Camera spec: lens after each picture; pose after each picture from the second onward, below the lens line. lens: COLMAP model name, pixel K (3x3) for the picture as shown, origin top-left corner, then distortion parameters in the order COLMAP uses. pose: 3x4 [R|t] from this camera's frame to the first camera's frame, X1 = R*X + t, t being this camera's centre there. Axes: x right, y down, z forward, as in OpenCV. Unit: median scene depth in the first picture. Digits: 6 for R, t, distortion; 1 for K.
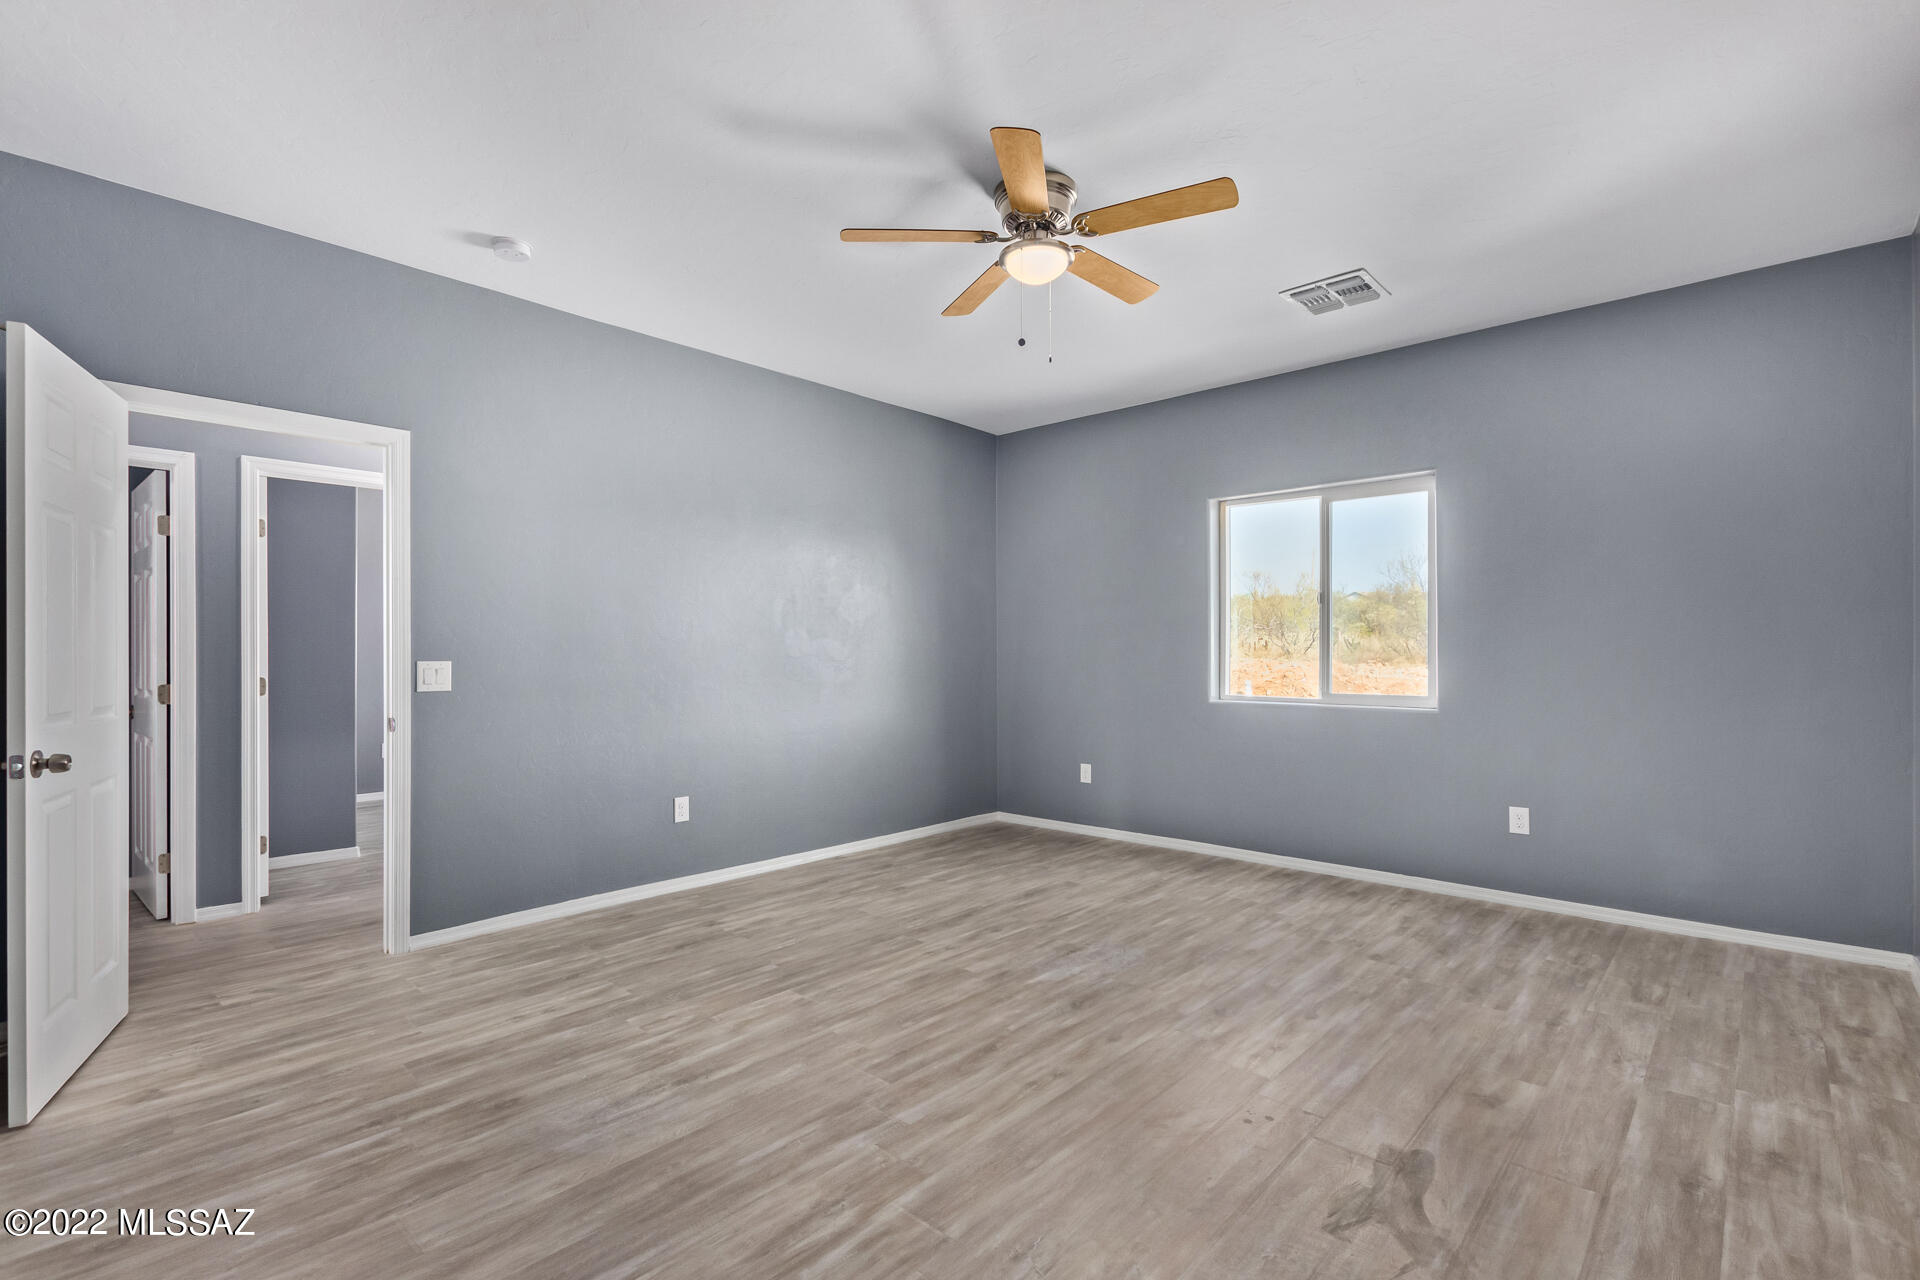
lens RADIAL K [[875.1, 0, 953.8], [0, 875.1, 655.0], [0, 0, 1]] dist [-0.001399, -0.000366]
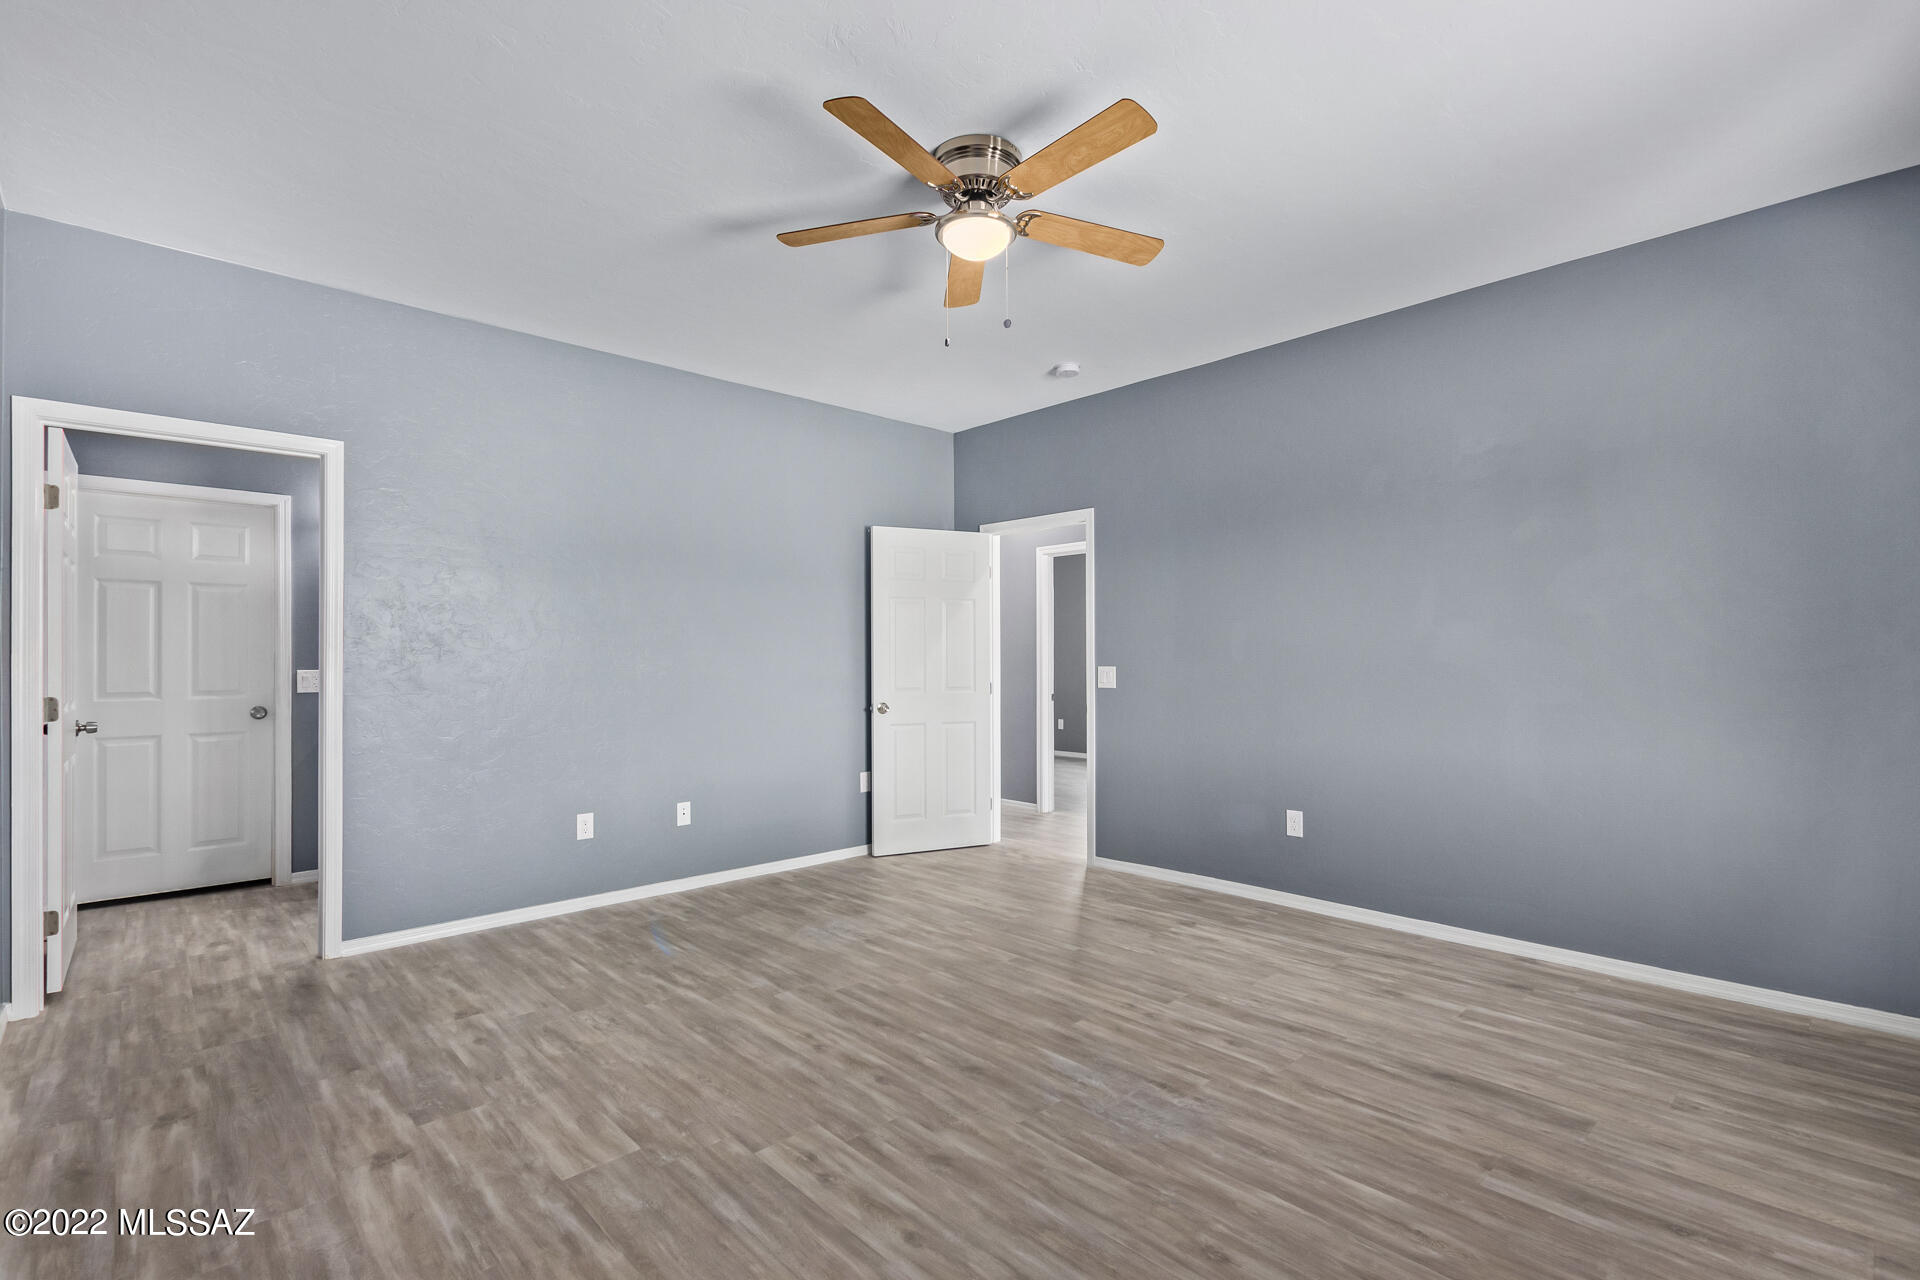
lens RADIAL K [[875.1, 0, 953.8], [0, 875.1, 655.0], [0, 0, 1]] dist [-0.001399, -0.000366]
pose [[-0.067032, -0.002255, -0.997748, 0.863514], [0.000812, 0.999997, -0.002315, -0.008481], [0.997750, -0.000965, -0.067030, 0.888148]]
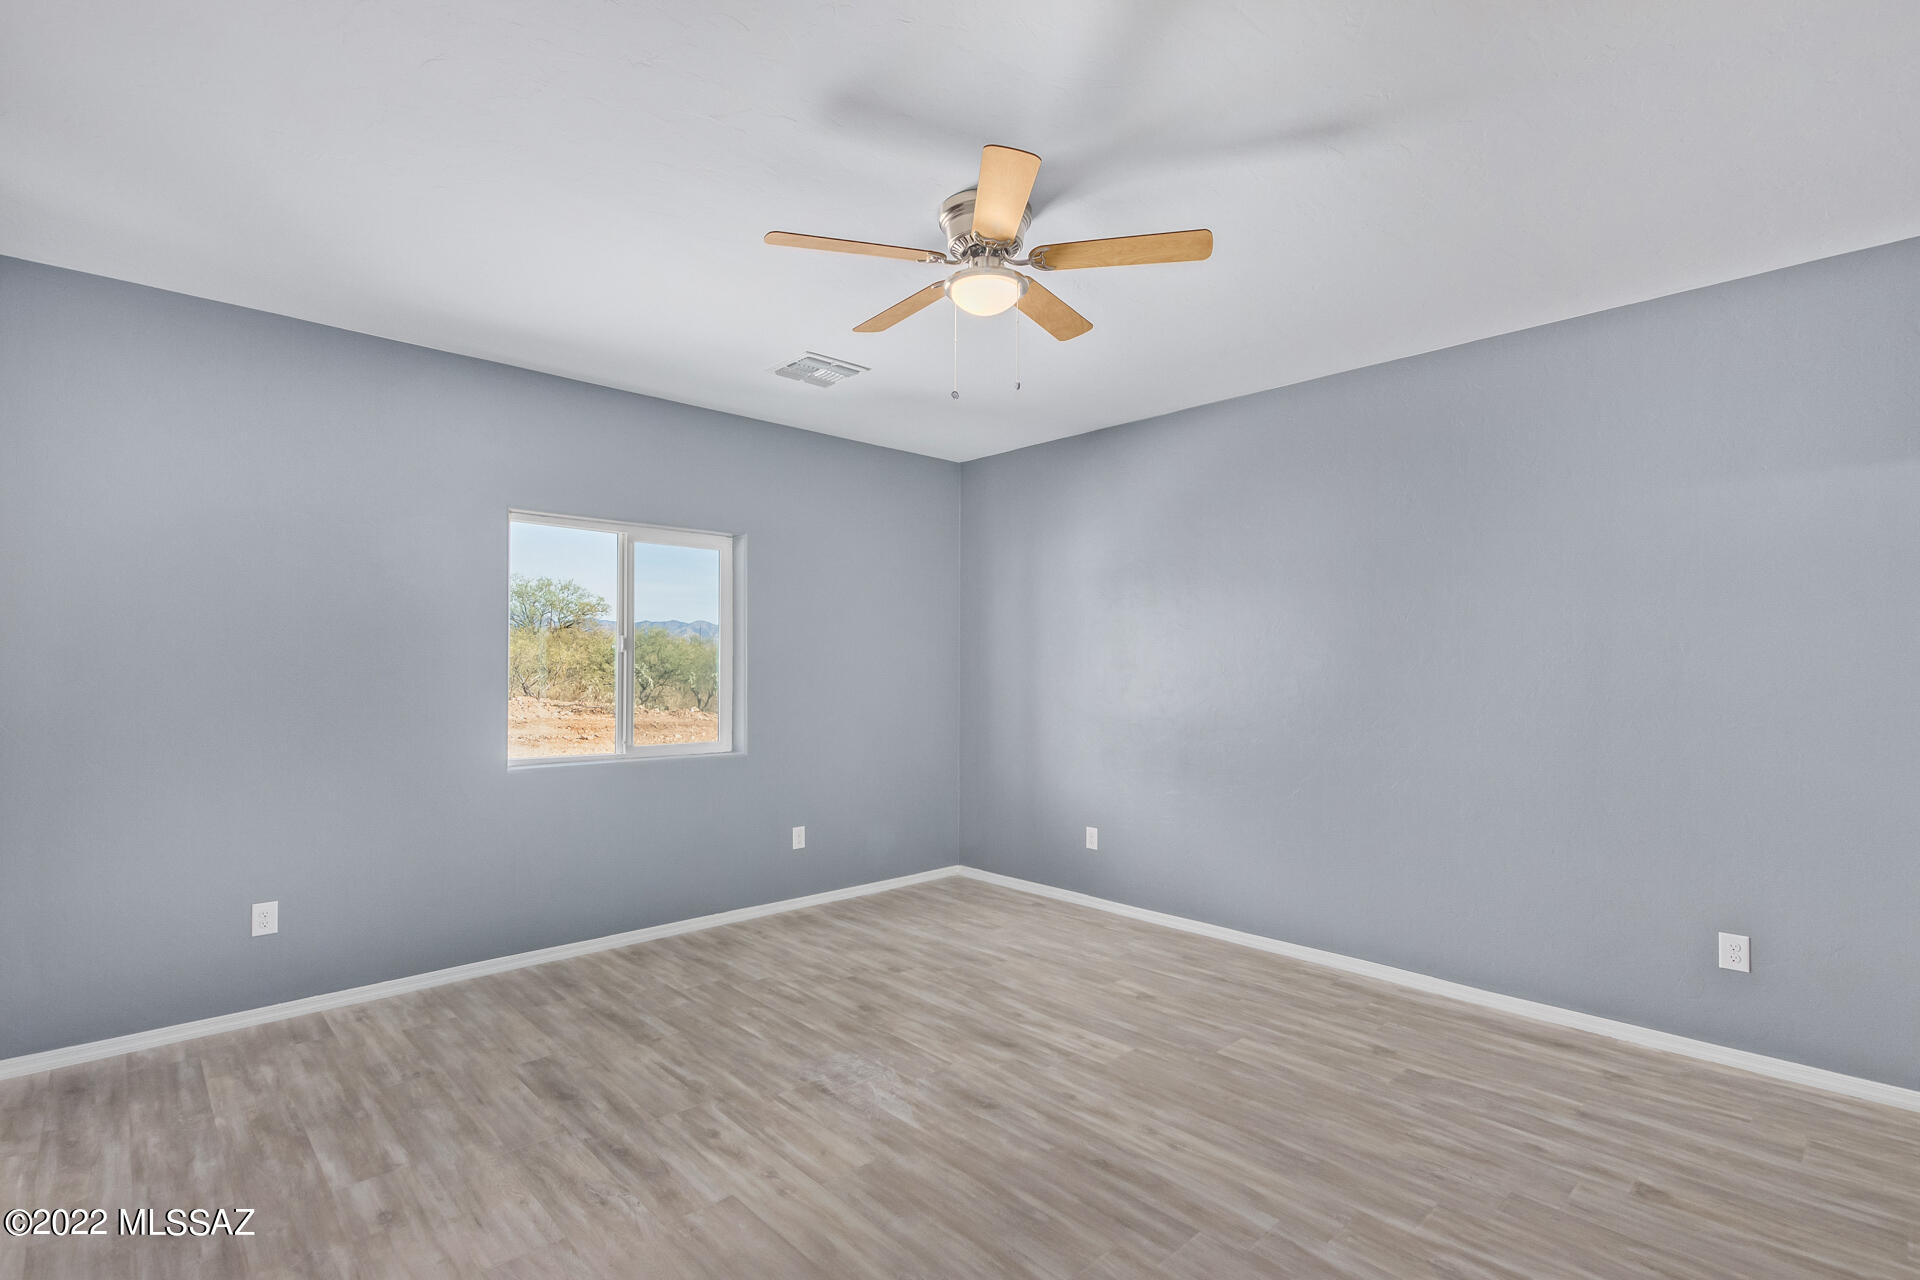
lens RADIAL K [[900.6, 0, 943.8], [0, 900.6, 650.0], [0, 0, 1]] dist [0.002389, 0.000163]
pose [[0.078921, 0.021262, 0.996654, -0.710157], [0.000647, 0.999771, -0.021379, -0.054566], [-0.996881, 0.002332, 0.078889, 0.829661]]
